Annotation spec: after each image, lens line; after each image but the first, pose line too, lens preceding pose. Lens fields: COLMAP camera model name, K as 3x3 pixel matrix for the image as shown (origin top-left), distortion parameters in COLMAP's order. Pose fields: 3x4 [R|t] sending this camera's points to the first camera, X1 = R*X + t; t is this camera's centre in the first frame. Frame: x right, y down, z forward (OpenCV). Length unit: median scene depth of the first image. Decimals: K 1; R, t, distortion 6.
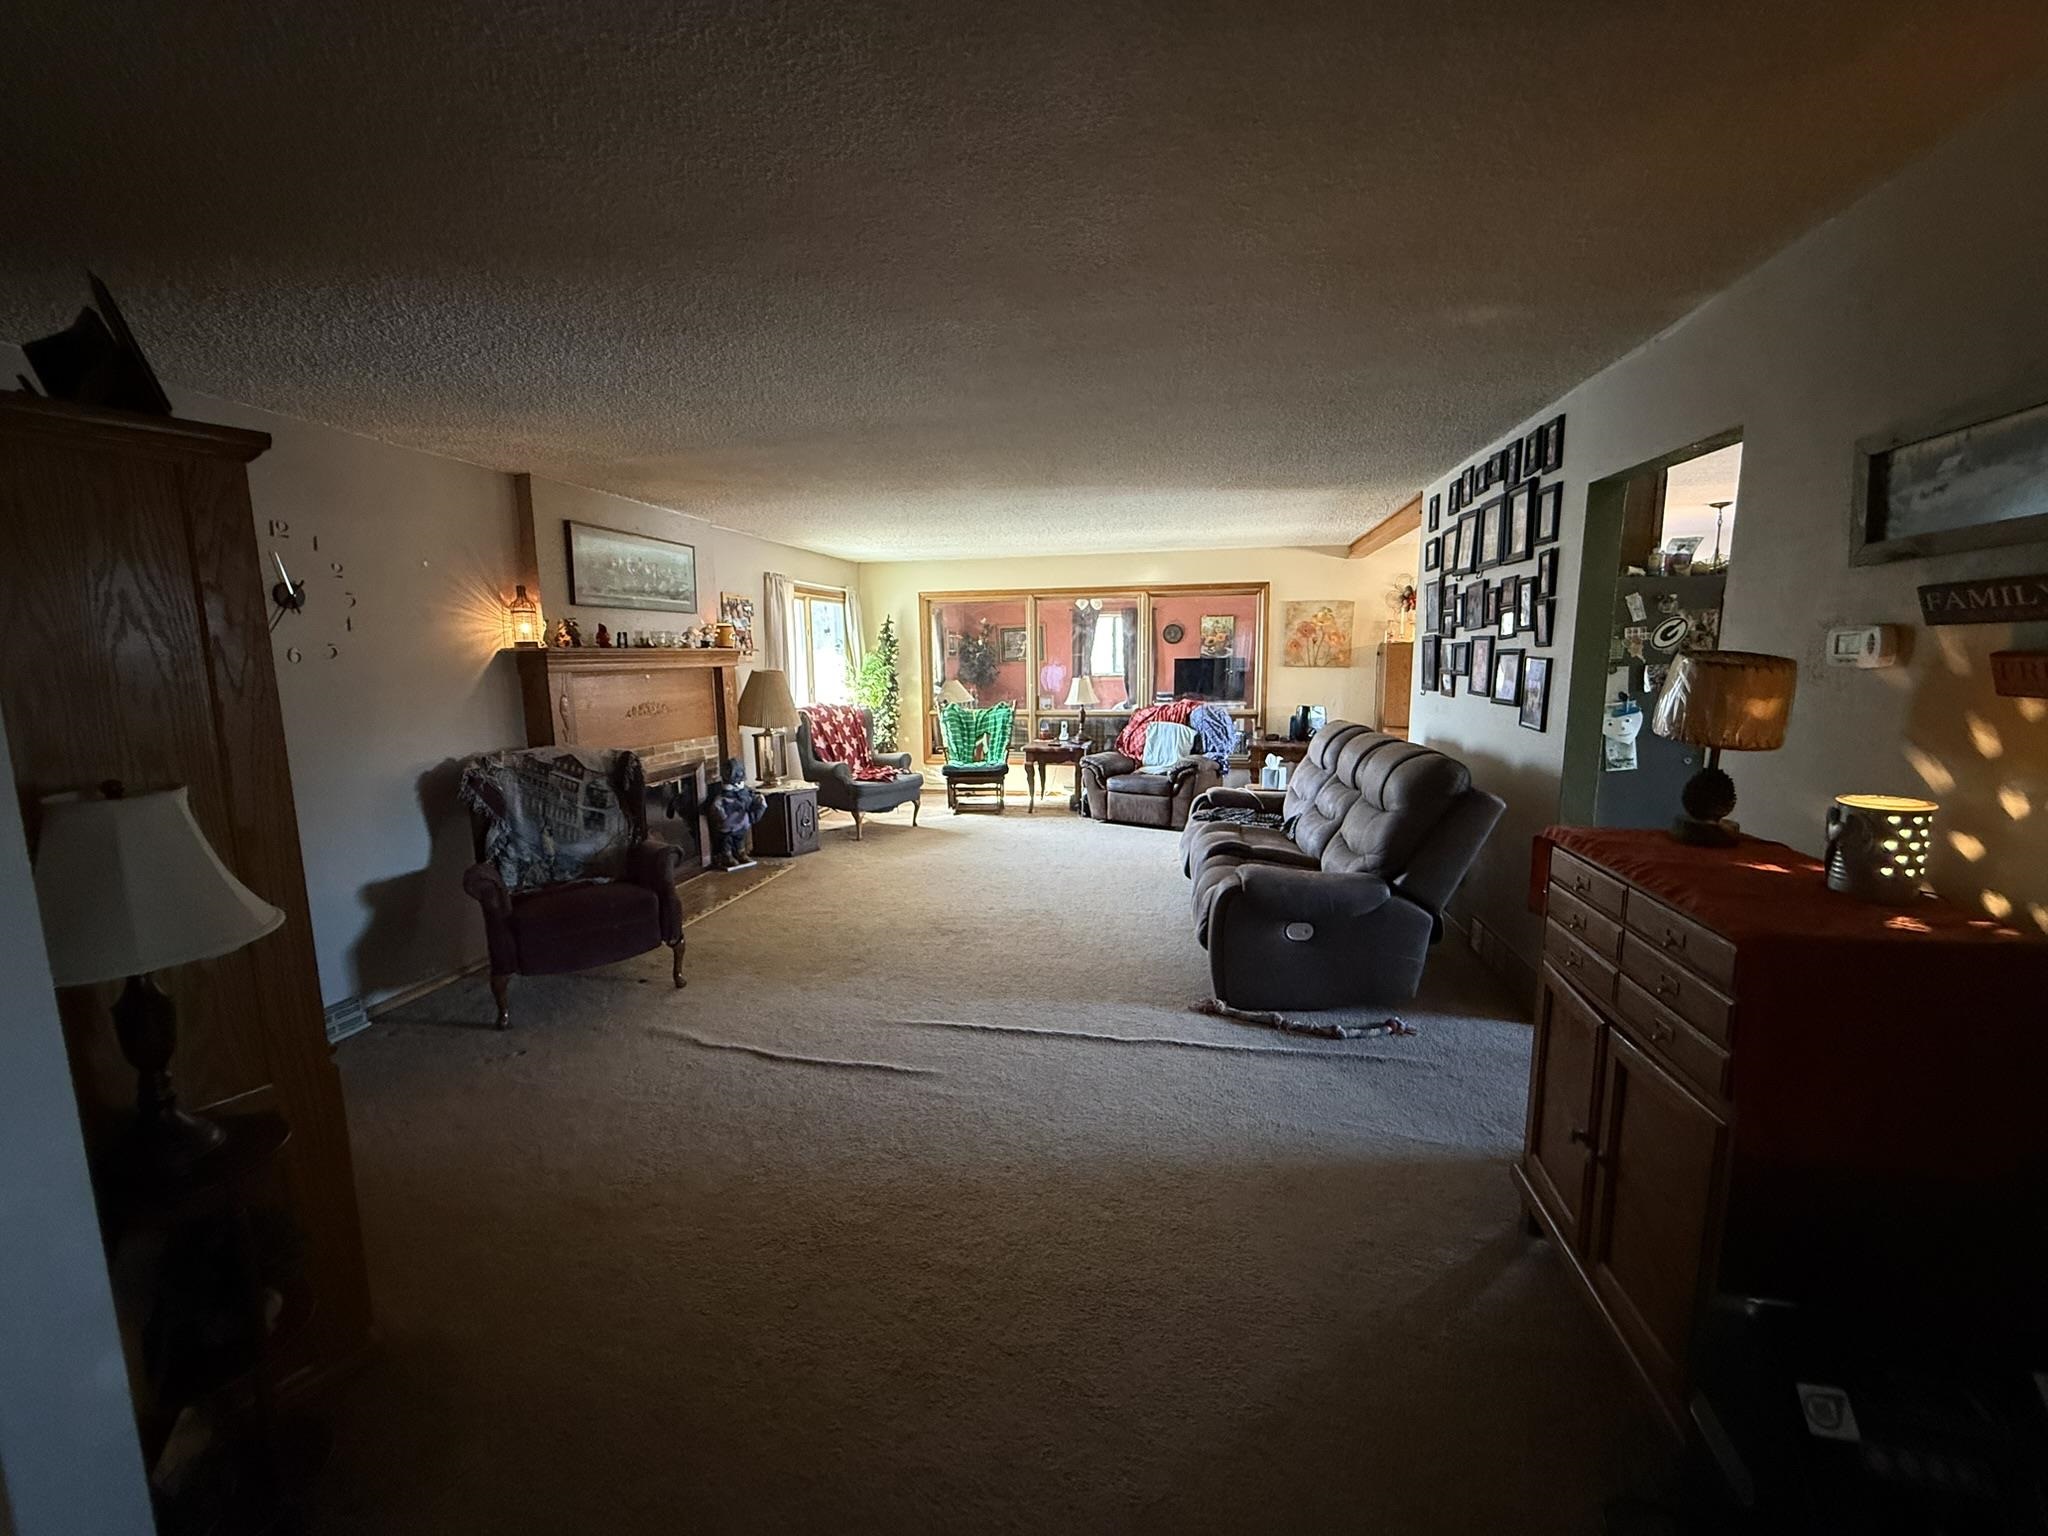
lens RADIAL K [[816.1, 0, 1022.7], [0, 816.1, 761.7], [0, 0, 1]] dist [-0.000218, 0.000148]
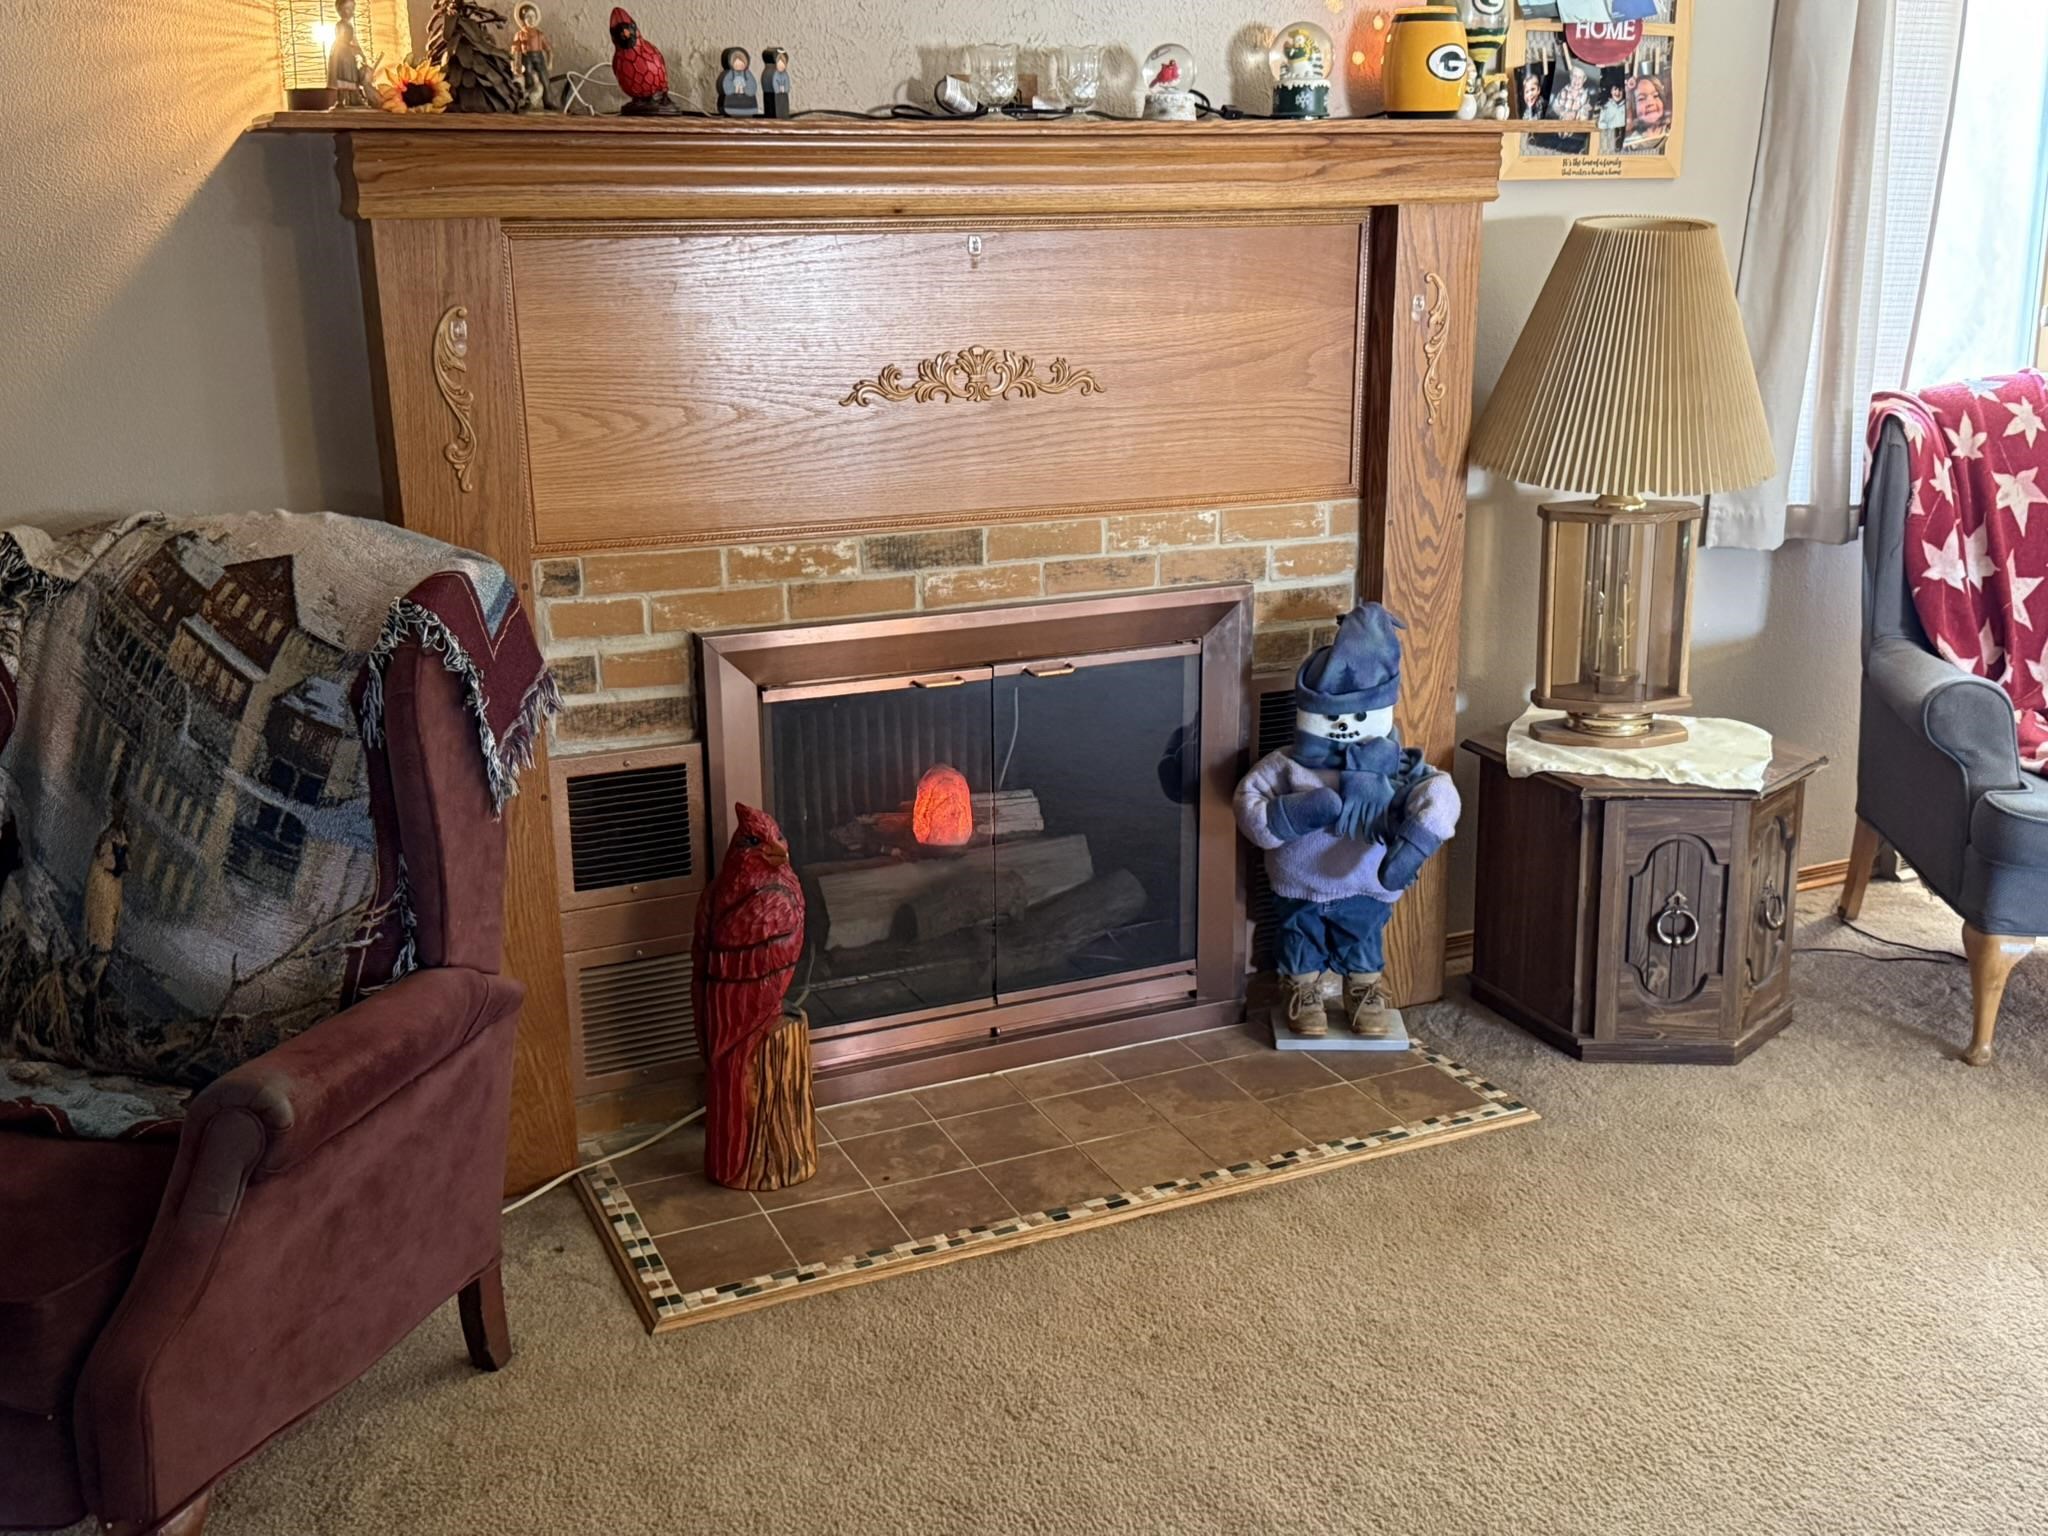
lens RADIAL K [[2047.7, 0, 1020.0], [0, 2047.7, 752.8], [0, 0, 1]] dist [0.078788, 0.000000]
pose [[0.595524, 0.218966, -0.772920, 0.057439], [-0.103994, 0.975053, 0.196104, -0.070788], [0.796578, -0.036405, 0.603439, 0.574131]]
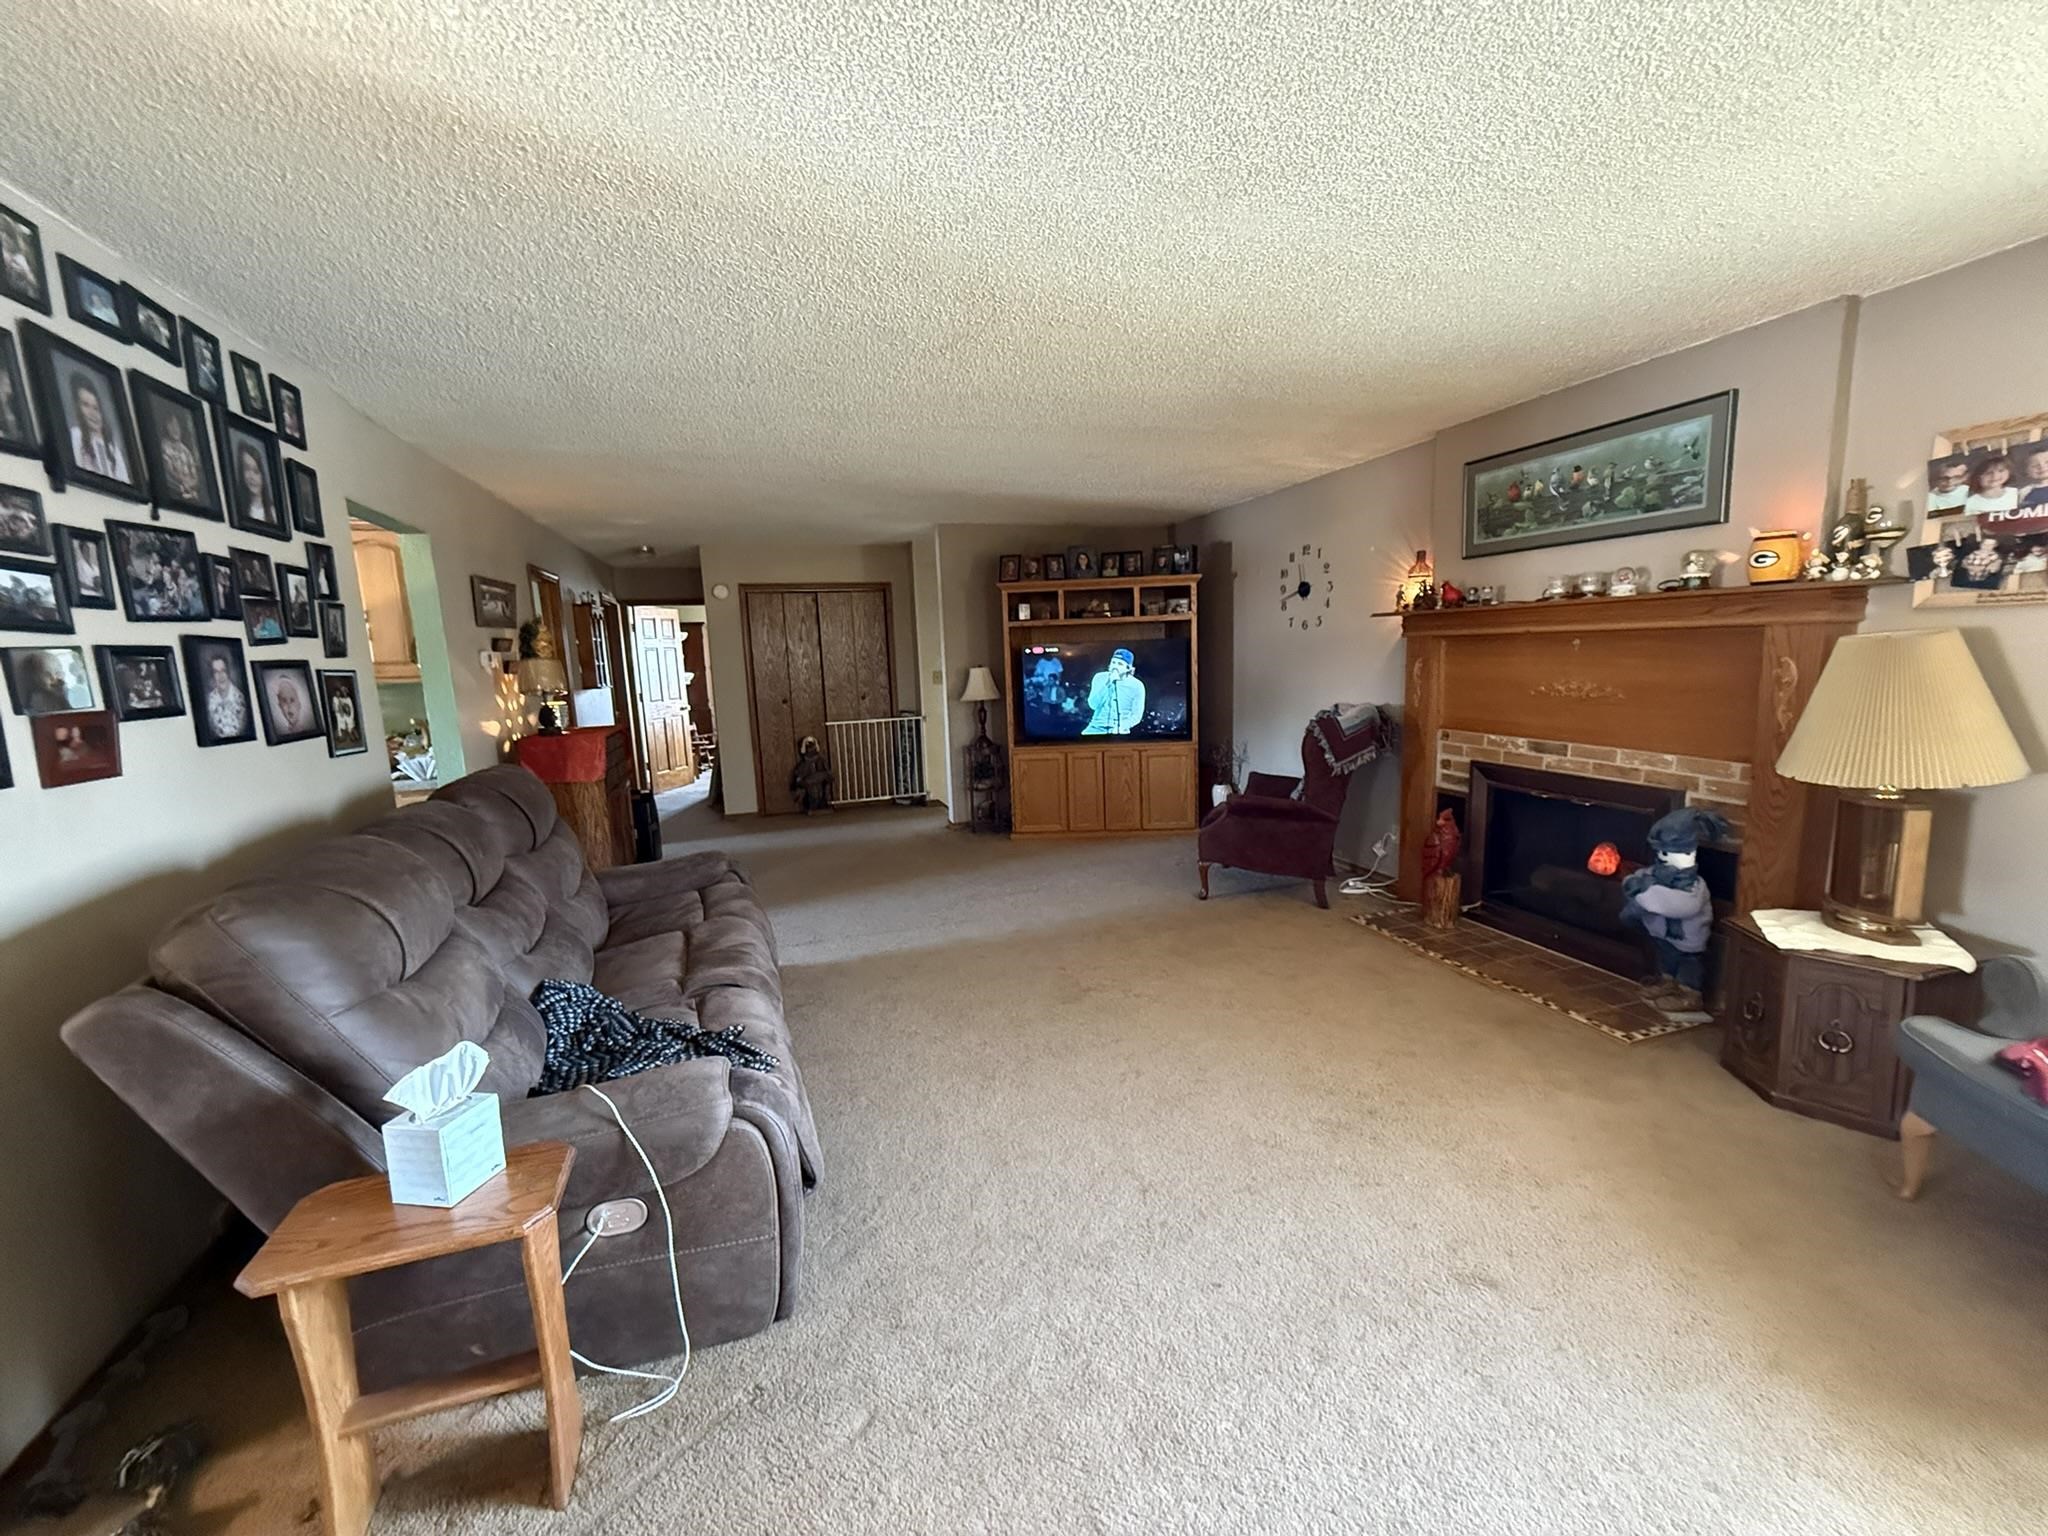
lens RADIAL K [[816.1, 0, 1026.2], [0, 816.1, 769.4], [0, 0, 1]] dist [-0.000218, 0.000148]
pose [[-0.870482, 0.116014, -0.478333, 0.256796], [-0.017181, 0.964071, 0.265089, -0.159521], [0.491901, 0.238973, -0.837213, 1.252196]]
